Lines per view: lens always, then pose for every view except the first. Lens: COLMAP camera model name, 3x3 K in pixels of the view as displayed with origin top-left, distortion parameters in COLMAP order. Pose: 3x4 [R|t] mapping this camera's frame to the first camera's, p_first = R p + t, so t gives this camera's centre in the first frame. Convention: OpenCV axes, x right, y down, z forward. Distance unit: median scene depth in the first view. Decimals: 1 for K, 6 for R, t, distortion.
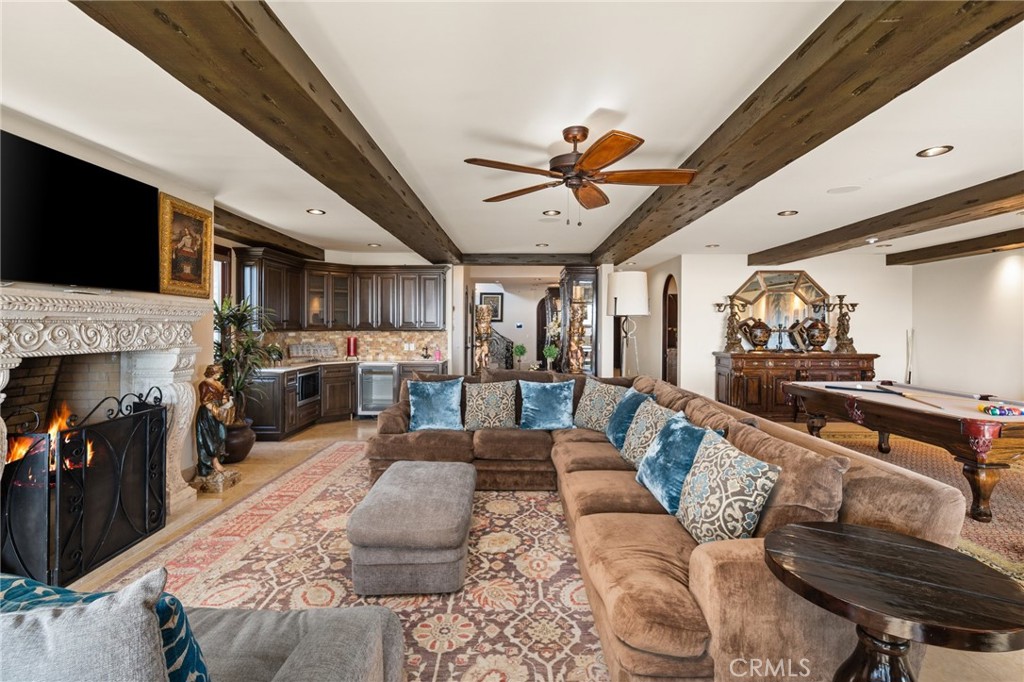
lens RADIAL K [[470.0, 0, 511.3], [0, 470.0, 327.1], [0, 0, 1]] dist [0.000131, -0.000030]
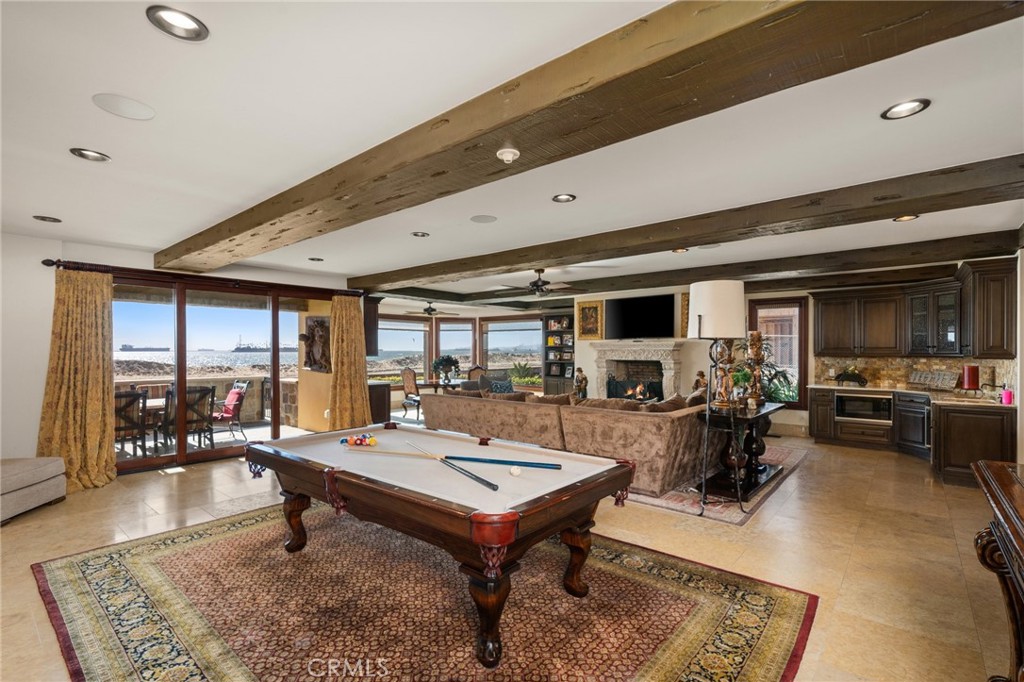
lens RADIAL K [[476.8, 0, 507.2], [0, 476.8, 343.0], [0, 0, 1]] dist [0.002727, 0.000290]
pose [[-0.636941, -0.011652, -0.770825, 1.502717], [-0.001373, 0.999901, -0.013981, -0.010115], [0.770912, -0.007847, -0.636894, 1.719527]]
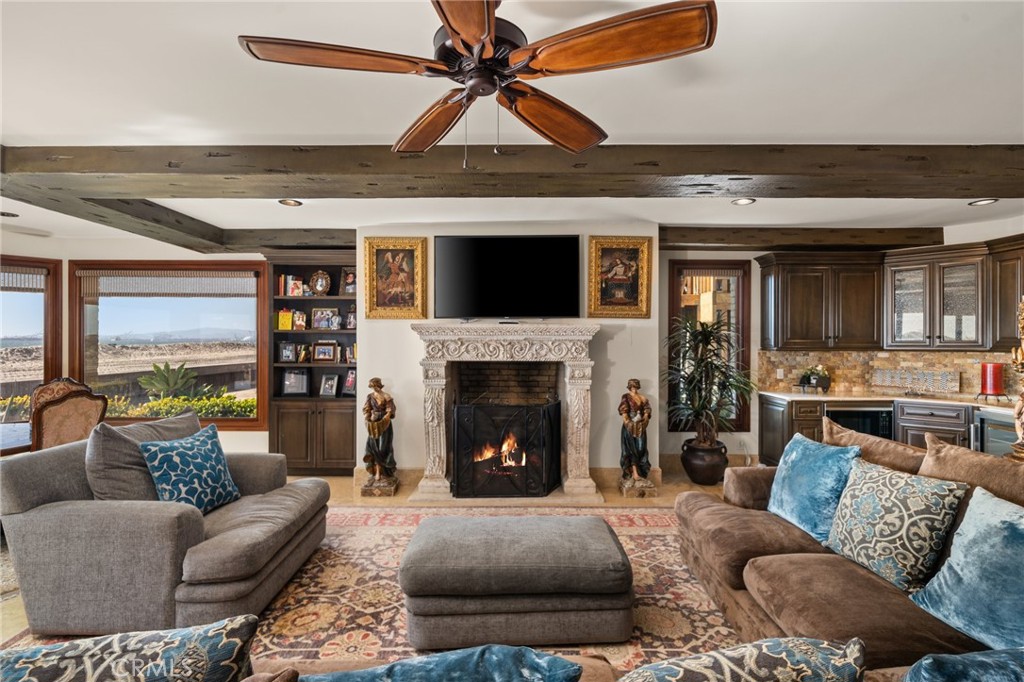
lens RADIAL K [[476.8, 0, 507.2], [0, 476.8, 343.0], [0, 0, 1]] dist [0.002727, 0.000290]
pose [[0.012012, 0.002959, -0.999923, 0.481871], [-0.003335, 0.999990, 0.002919, -0.006383], [0.999922, 0.003300, 0.012022, 0.721379]]
